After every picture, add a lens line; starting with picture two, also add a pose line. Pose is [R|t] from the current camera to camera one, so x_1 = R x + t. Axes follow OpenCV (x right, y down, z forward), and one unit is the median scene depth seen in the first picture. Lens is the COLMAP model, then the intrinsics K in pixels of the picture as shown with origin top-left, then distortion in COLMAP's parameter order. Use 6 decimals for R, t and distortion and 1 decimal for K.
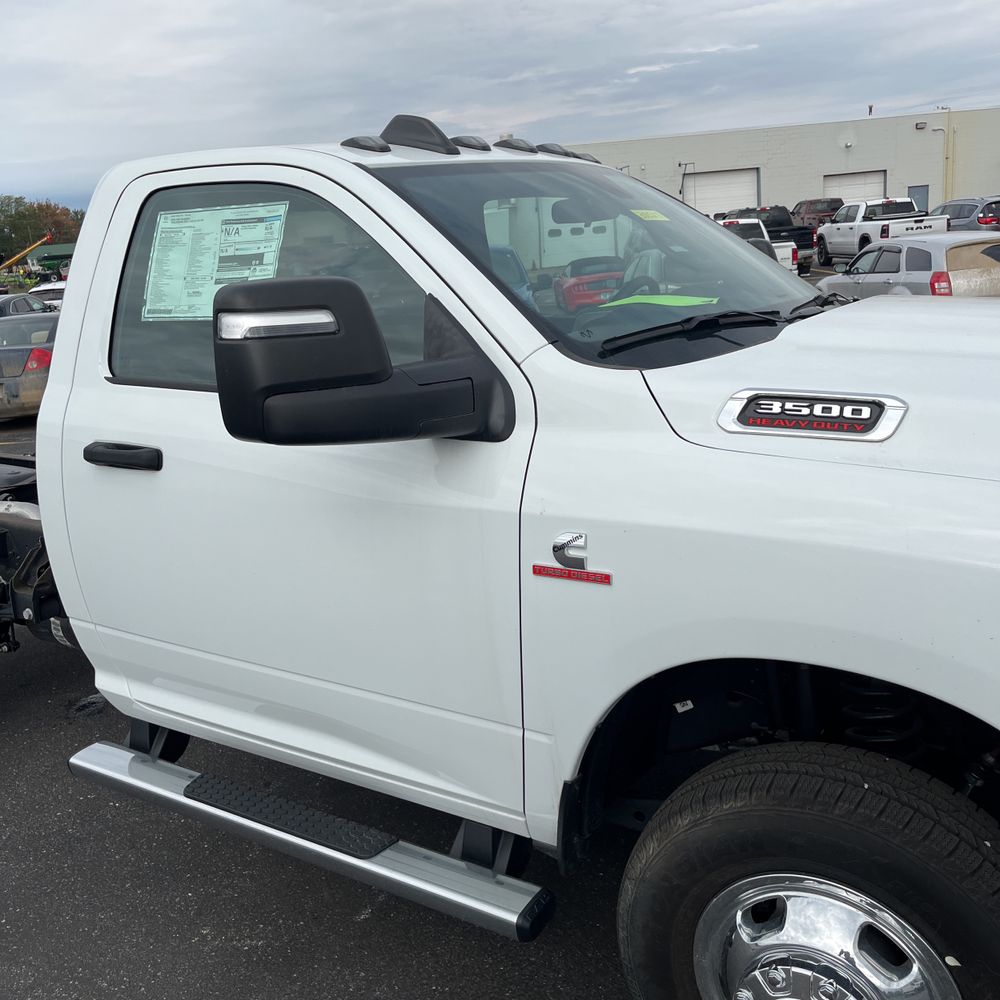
lens RADIAL K [[1008.0, 0, 506.0], [0, 1008.0, 495.7], [0, 0, 1]] dist [0.038733, -0.020674]
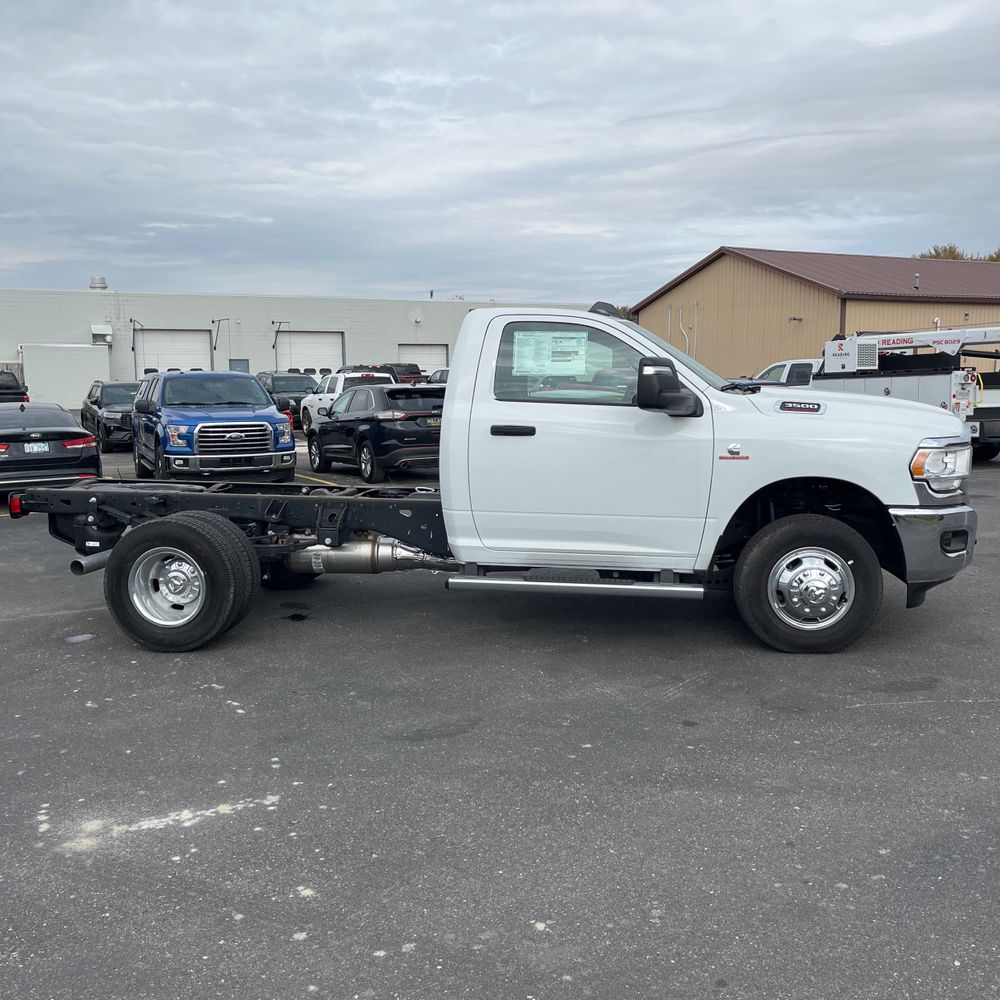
lens RADIAL K [[993.5, 0, 526.1], [0, 993.5, 502.8], [0, 0, 1]] dist [0.099760, -0.250403]
pose [[0.896131, 0.013781, 0.443576, -1.628174], [0.049416, 0.990203, -0.130596, 0.510501], [-0.441031, 0.138951, 0.886670, -1.230901]]
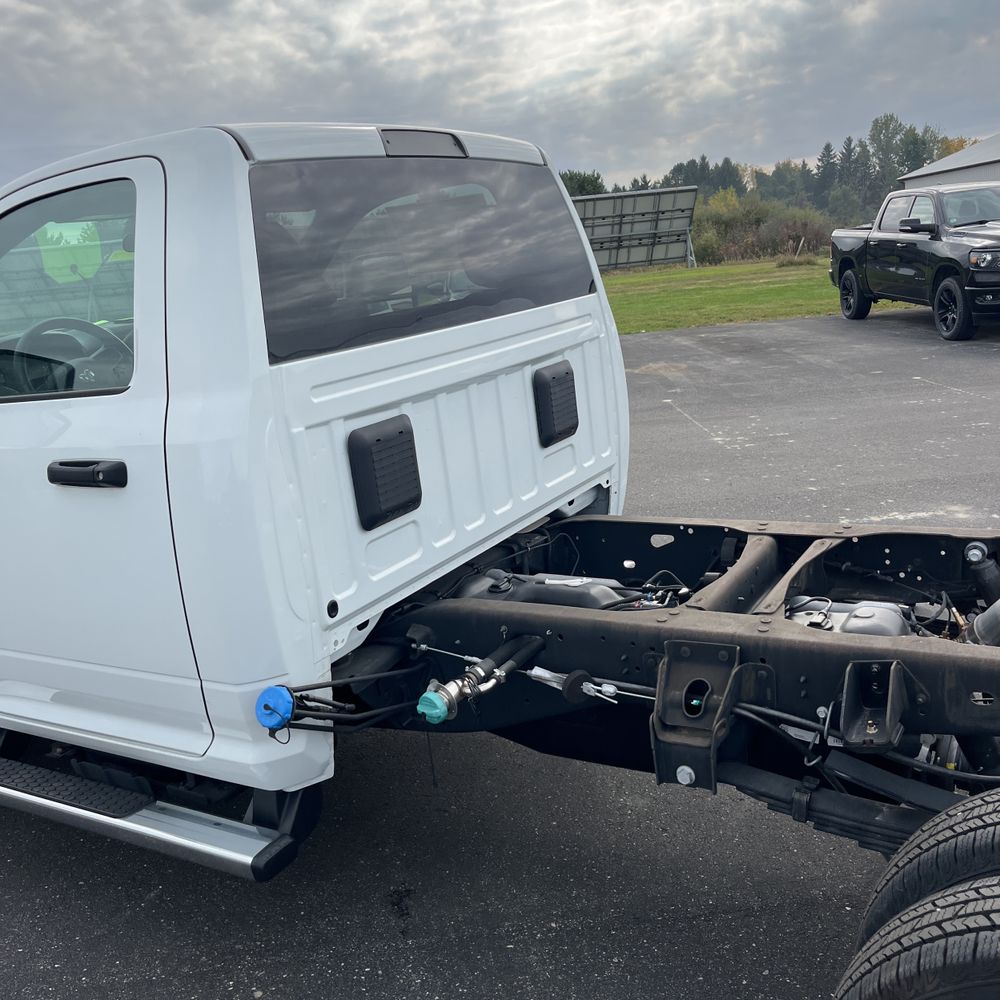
lens RADIAL K [[1001.9, 0, 500.0], [0, 1001.9, 500.0], [0, 0, 1]] dist [0.041744, -0.045527]
pose [[-0.986405, 0.161436, 0.030730, -0.407315], [0.156756, 0.868185, 0.470832, -0.688379], [0.049330, 0.469248, -0.881688, 2.968681]]
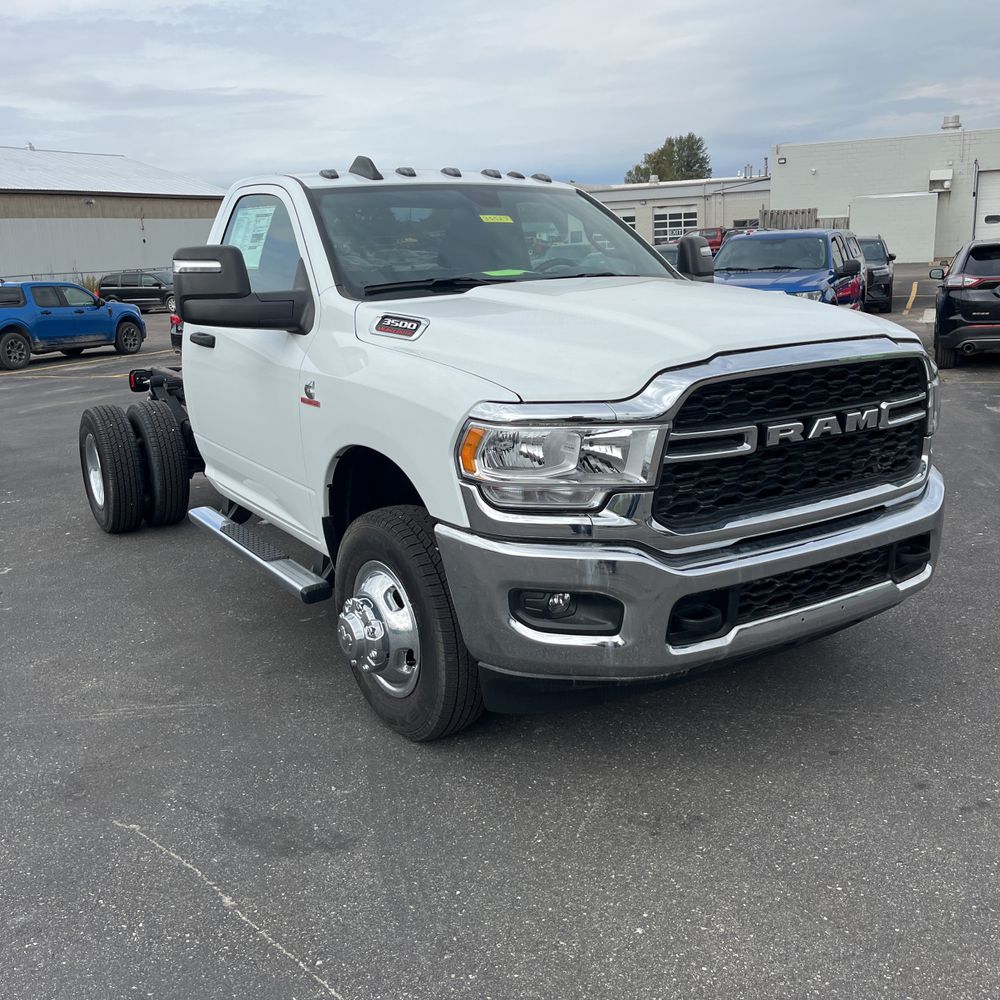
lens RADIAL K [[1008.0, 0, 506.0], [0, 1008.0, 495.7], [0, 0, 1]] dist [0.038733, -0.020674]
pose [[0.911332, 0.137777, -0.387933, 1.066236], [-0.131210, 0.990399, 0.043508, 0.109741], [0.390203, 0.011251, 0.920660, -0.596772]]
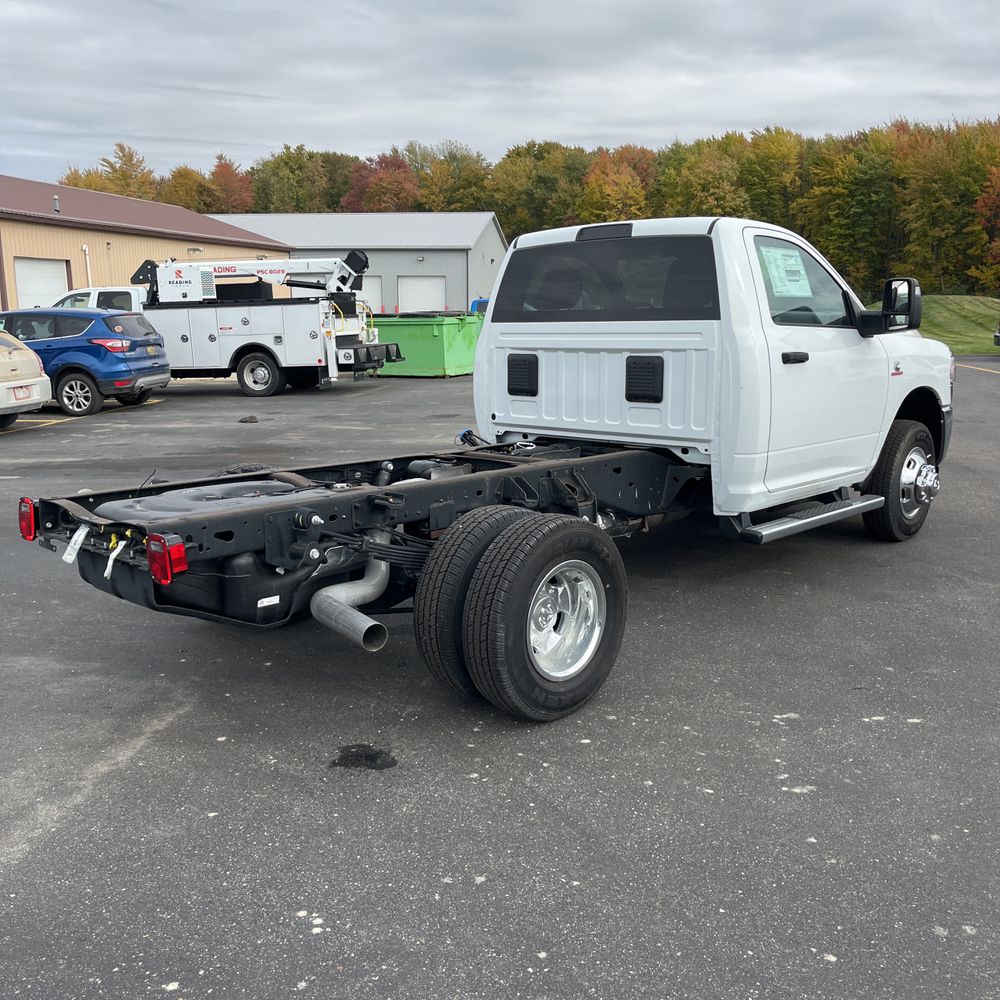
lens RADIAL K [[987.5, 0, 509.7], [0, 987.5, 524.1], [0, 0, 1]] dist [0.018901, 0.002924]
pose [[0.200989, -0.143236, 0.969065, -3.053003], [0.235251, 0.967360, 0.094192, -0.045105], [-0.950926, 0.209042, 0.228125, 1.387685]]
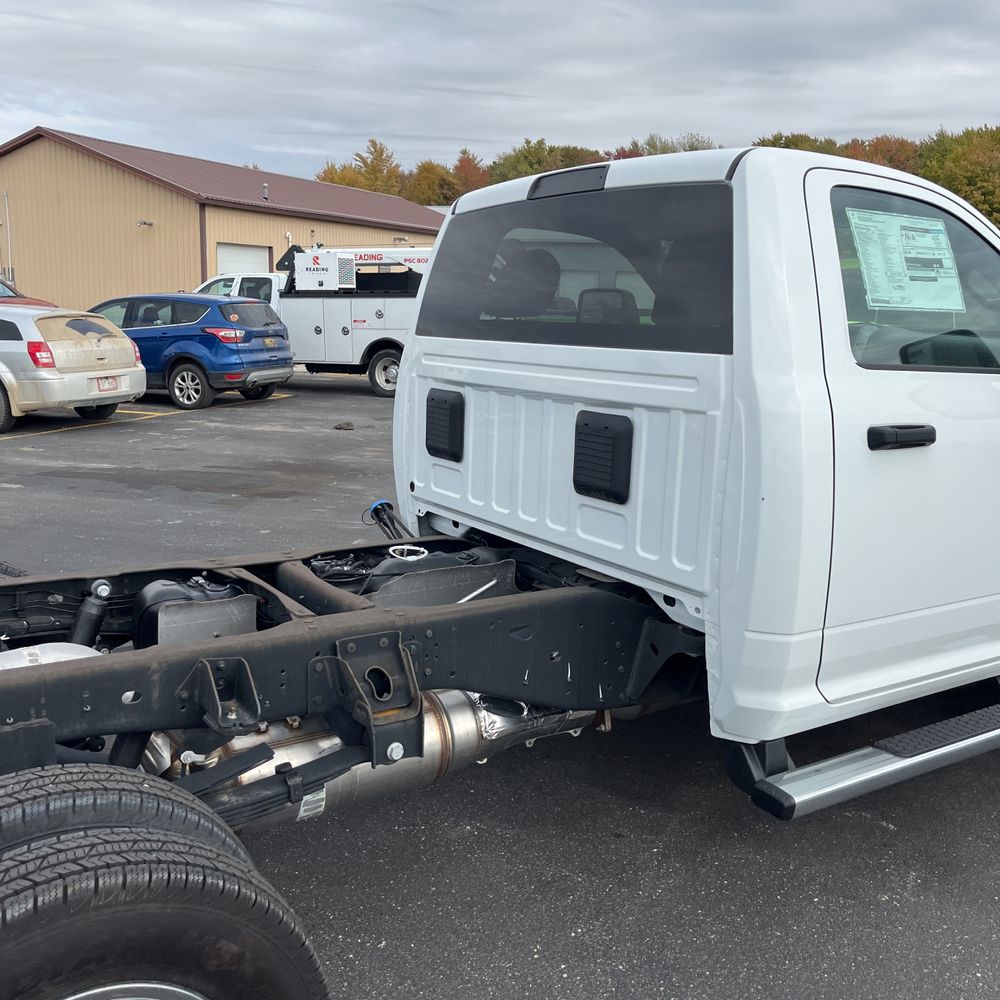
lens RADIAL K [[1001.9, 0, 500.0], [0, 1001.9, 500.0], [0, 0, 1]] dist [0.041744, -0.045527]
pose [[0.420695, -0.098399, 0.901850, -1.763046], [0.172029, 0.984716, 0.027192, -0.087921], [-0.890742, 0.143705, 0.431193, 1.104732]]
